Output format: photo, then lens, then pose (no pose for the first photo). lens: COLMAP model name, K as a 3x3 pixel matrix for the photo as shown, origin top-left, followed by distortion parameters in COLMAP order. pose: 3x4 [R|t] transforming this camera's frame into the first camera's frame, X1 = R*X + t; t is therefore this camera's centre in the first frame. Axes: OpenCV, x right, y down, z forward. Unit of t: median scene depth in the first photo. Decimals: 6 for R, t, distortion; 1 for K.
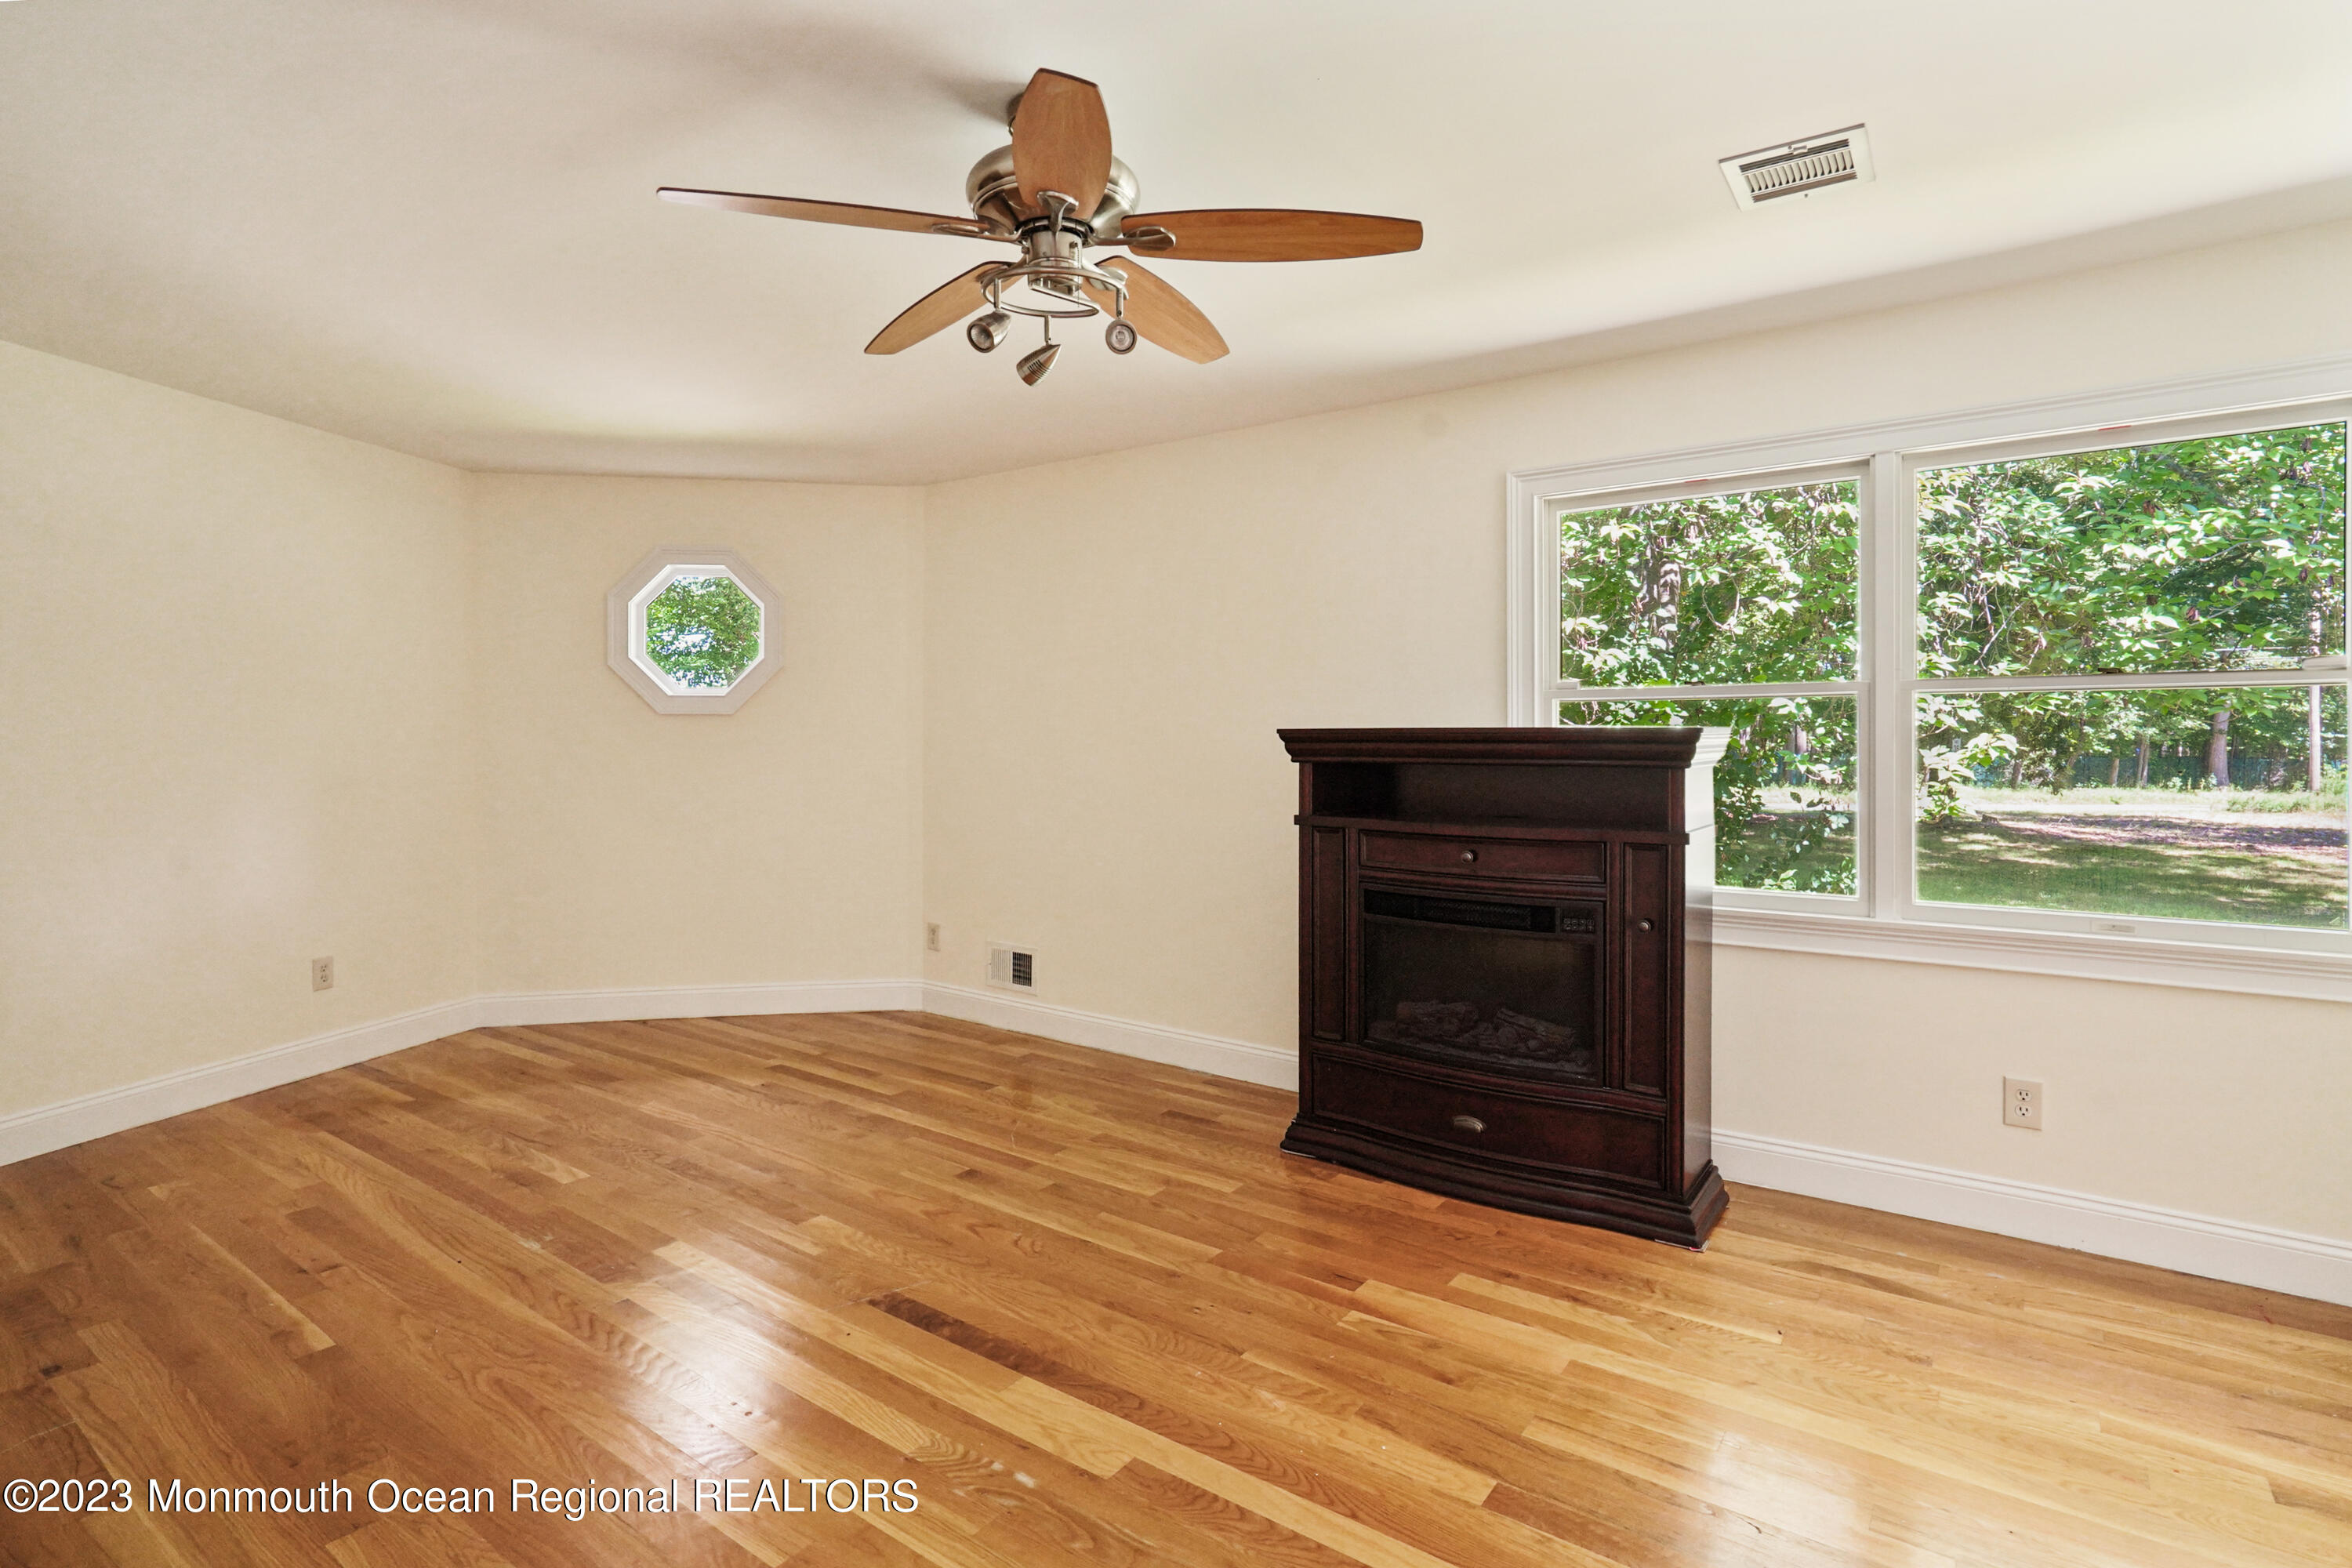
lens RADIAL K [[1125.0, 0, 1188.0], [0, 1125.0, 718.4], [0, 0, 1]] dist [-0.001730, 0.001058]
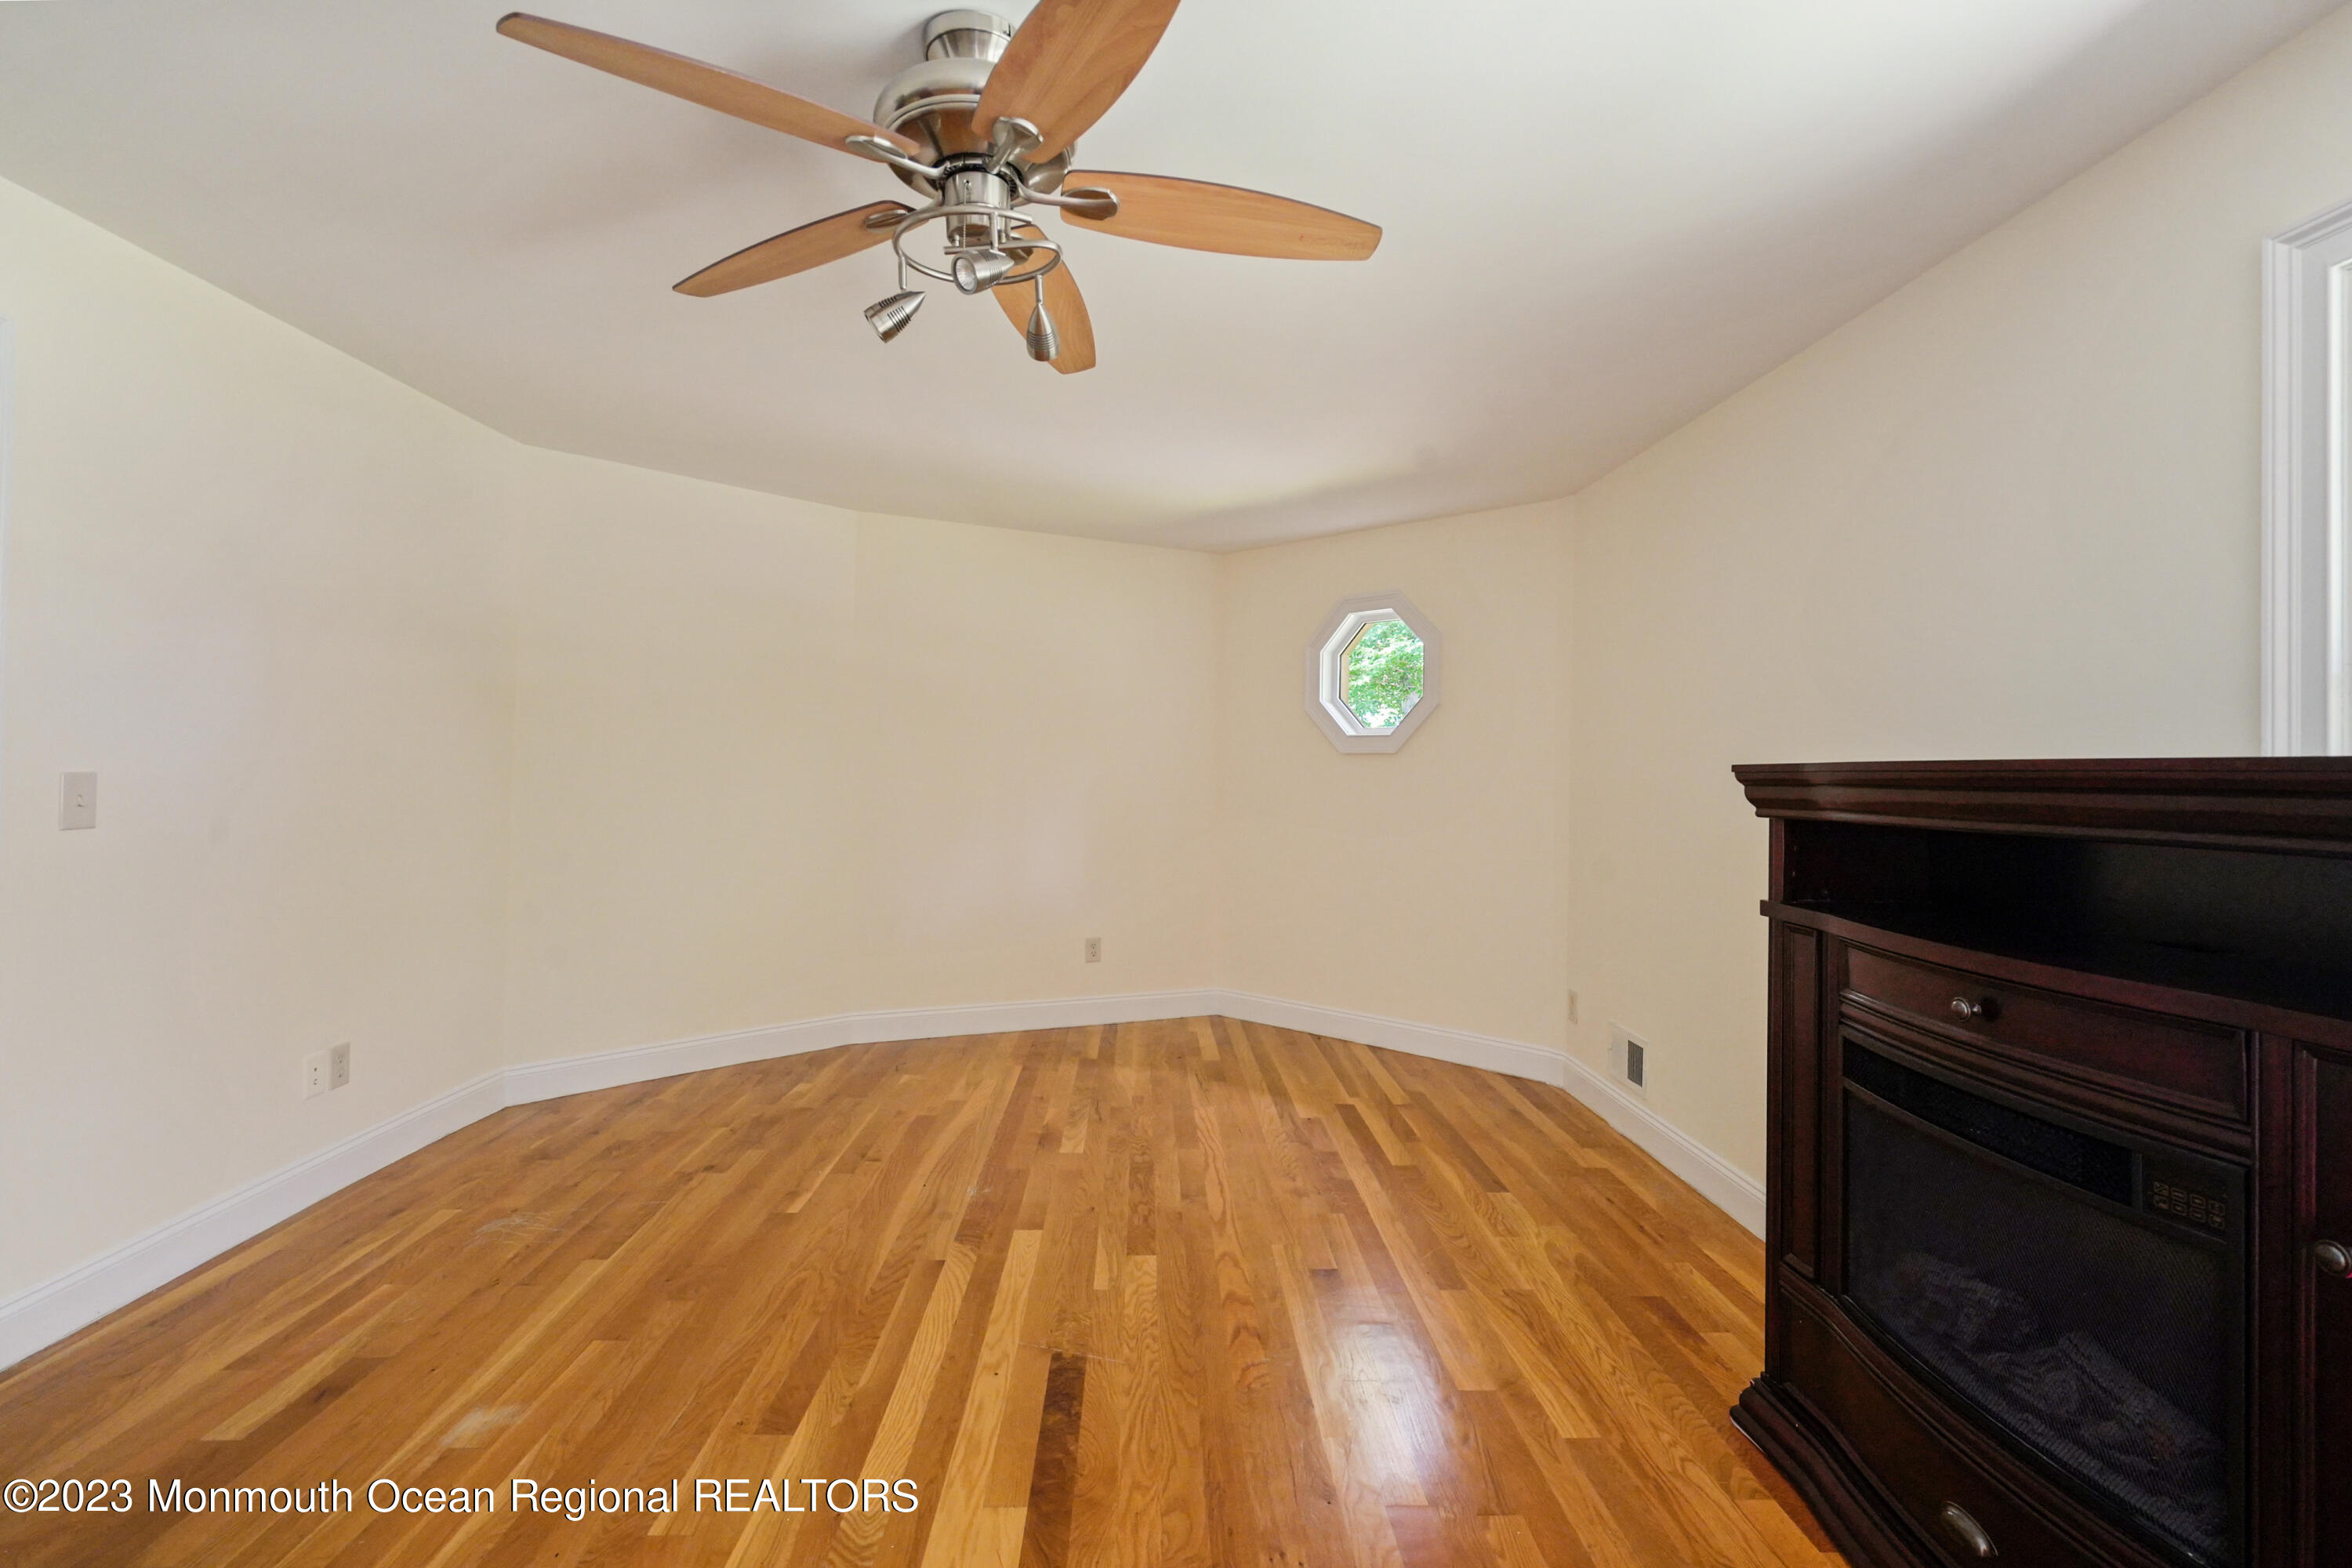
lens RADIAL K [[1084.2, 0, 1208.8], [0, 1084.2, 752.3], [0, 0, 1]] dist [-0.001498, 0.000243]
pose [[0.629438, -0.005237, -0.777033, 0.382362], [-0.004230, 0.999939, -0.010166, 0.009696], [0.777039, 0.009685, 0.629378, 0.376470]]
